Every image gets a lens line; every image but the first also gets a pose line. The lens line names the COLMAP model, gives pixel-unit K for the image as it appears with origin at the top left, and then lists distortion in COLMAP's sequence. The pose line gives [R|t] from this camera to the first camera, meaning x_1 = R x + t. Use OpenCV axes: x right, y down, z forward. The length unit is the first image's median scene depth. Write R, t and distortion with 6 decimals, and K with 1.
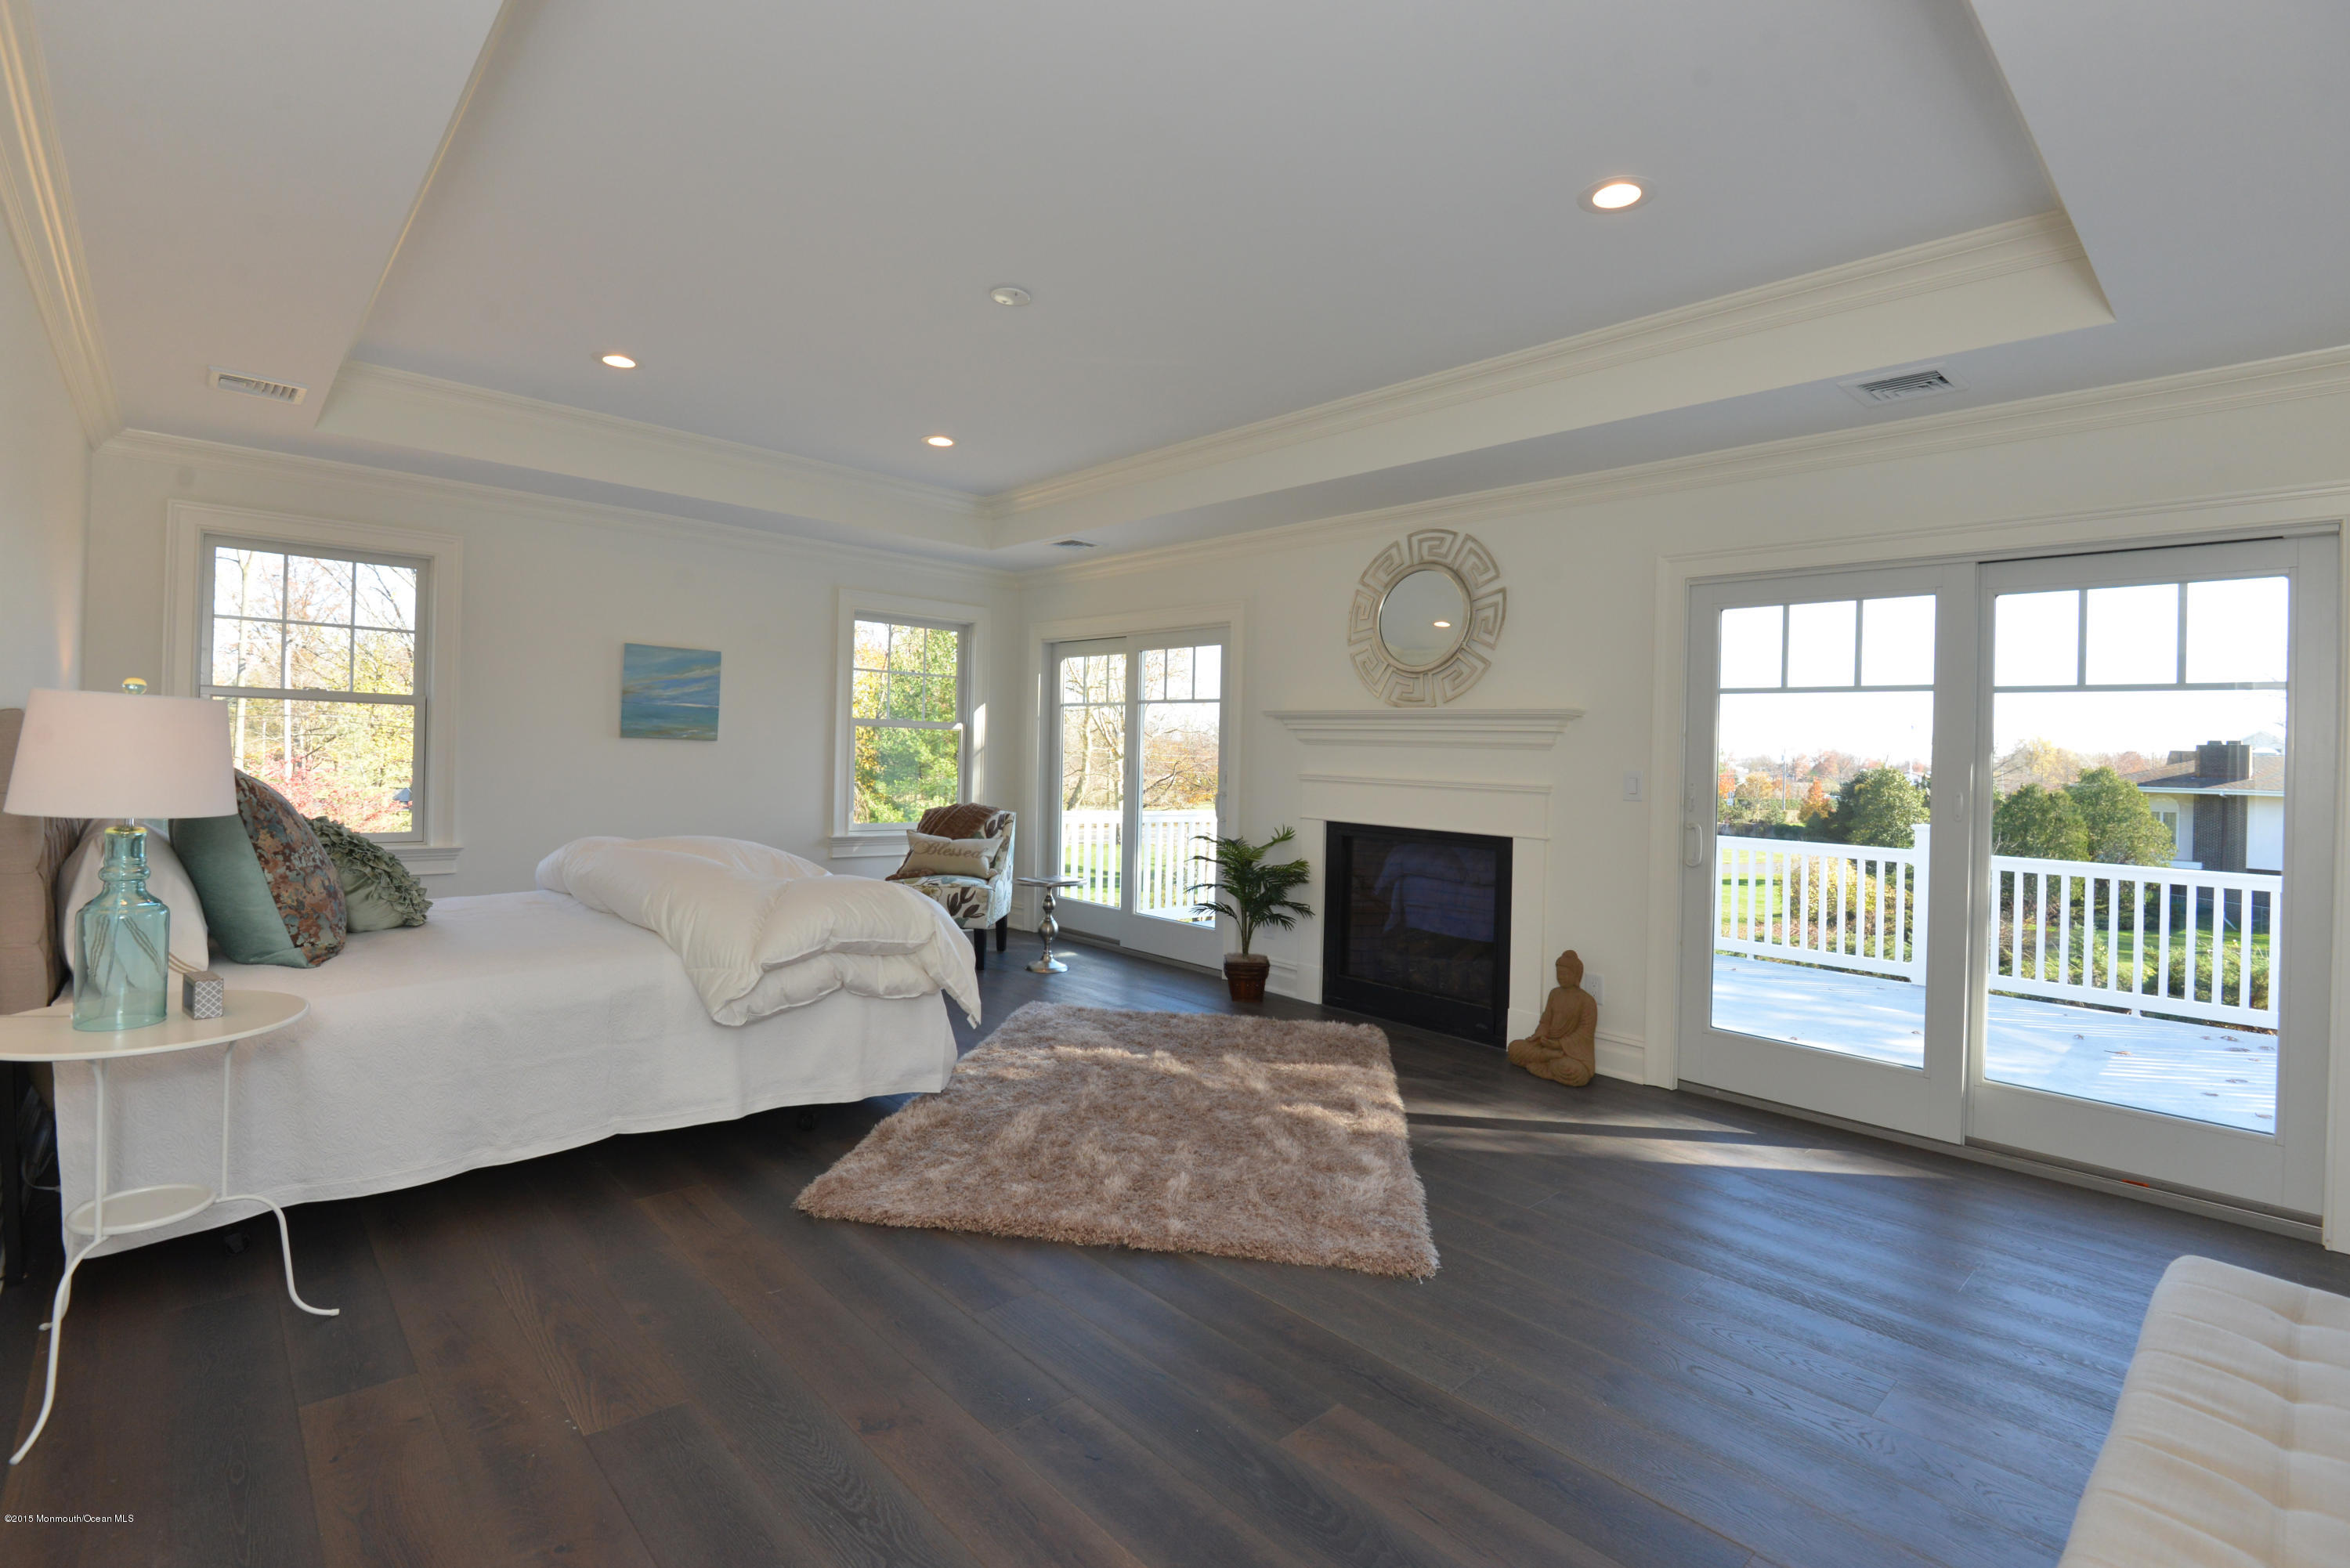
lens RADIAL K [[1084.7, 0, 1137.0], [0, 1084.7, 768.7], [0, 0, 1]] dist [-0.001506, -0.001466]
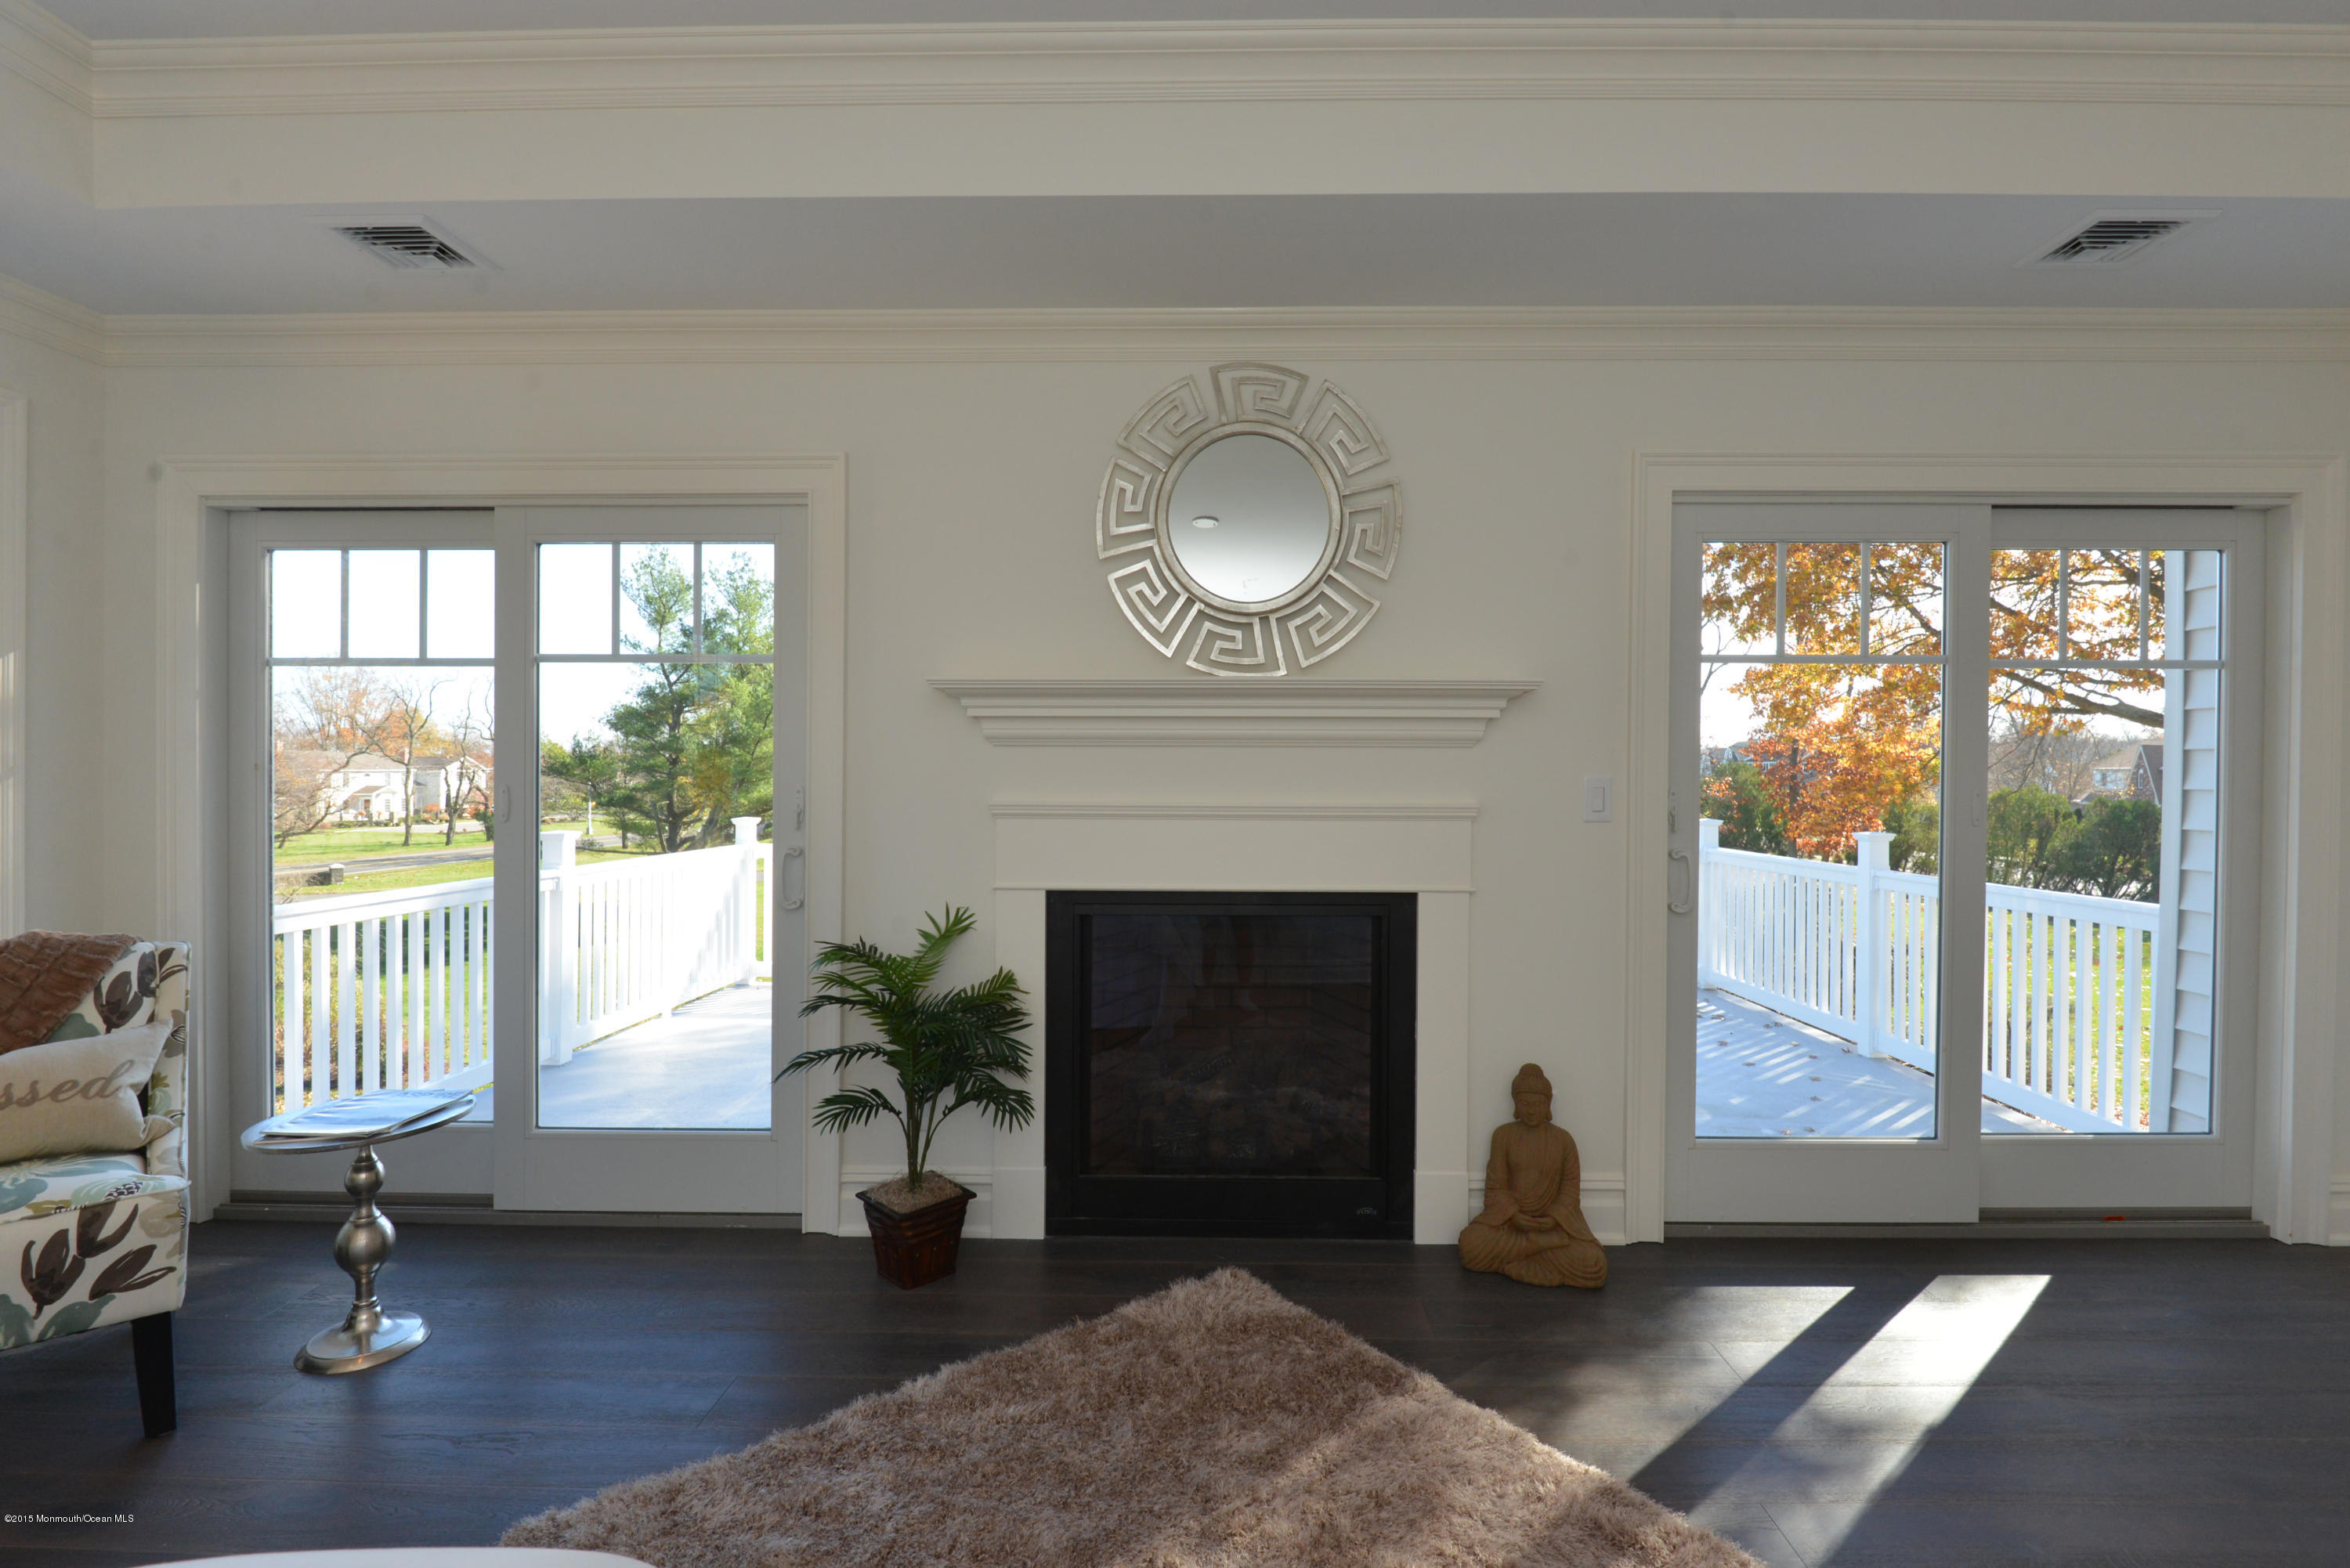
lens RADIAL K [[1172.9, 0, 1175.0], [0, 1172.9, 784.0], [0, 0, 1]] dist [-0.002317, -0.001112]
pose [[0.694530, -0.037616, 0.718480, -0.193911], [0.029499, 0.999281, 0.023801, -0.016007], [-0.718859, 0.004664, 0.695140, 0.564849]]
